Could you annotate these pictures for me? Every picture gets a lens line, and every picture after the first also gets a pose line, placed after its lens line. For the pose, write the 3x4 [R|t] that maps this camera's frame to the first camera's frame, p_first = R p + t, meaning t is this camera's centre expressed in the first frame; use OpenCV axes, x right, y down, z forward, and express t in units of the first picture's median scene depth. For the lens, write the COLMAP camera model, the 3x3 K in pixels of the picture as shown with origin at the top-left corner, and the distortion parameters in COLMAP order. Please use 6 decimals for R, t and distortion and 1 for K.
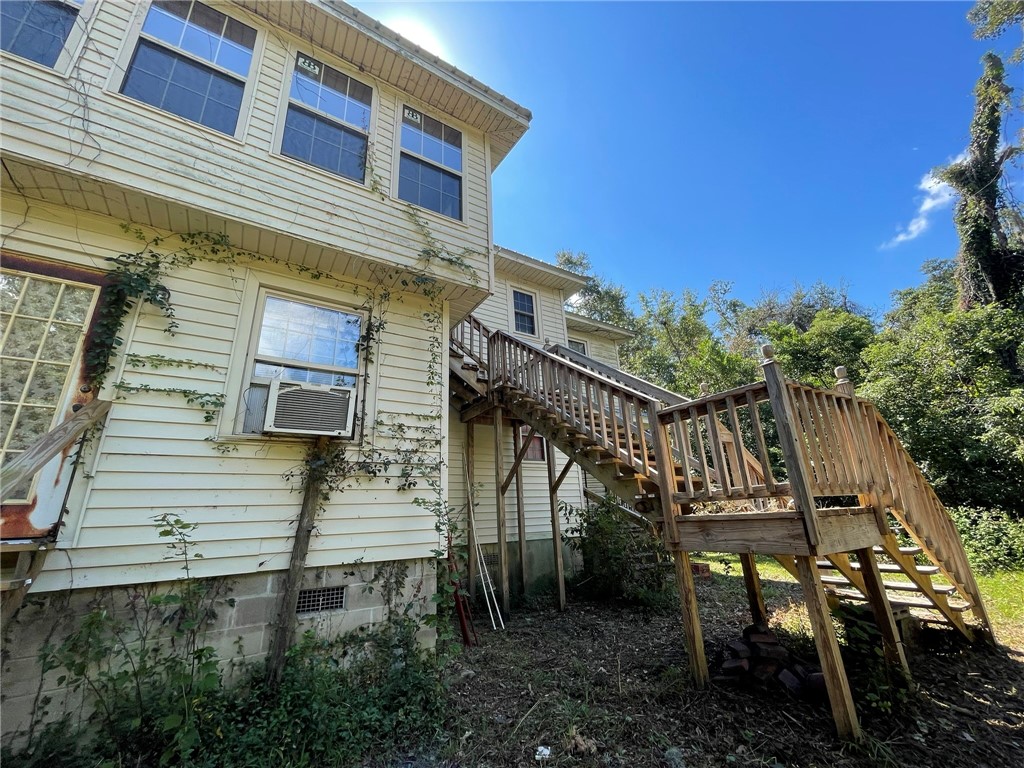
lens RADIAL K [[413.6, 0, 511.4], [0, 413.6, 382.0], [0, 0, 1]] dist [0.001738, 0.000071]
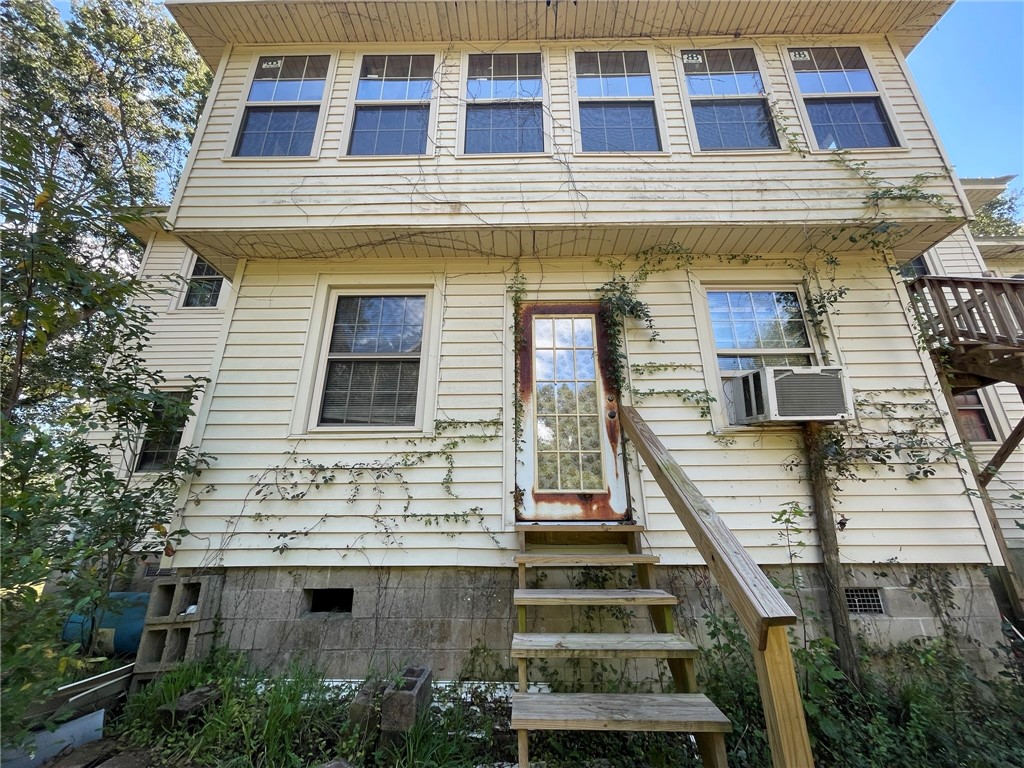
lens RADIAL K [[413.6, 0, 515.2], [0, 413.6, 381.6], [0, 0, 1]] dist [0.001738, 0.000071]
pose [[0.837222, -0.142318, -0.528020, -0.526234], [0.146677, 0.988604, -0.033891, -0.026607], [0.526826, -0.049075, 0.848555, -0.137678]]
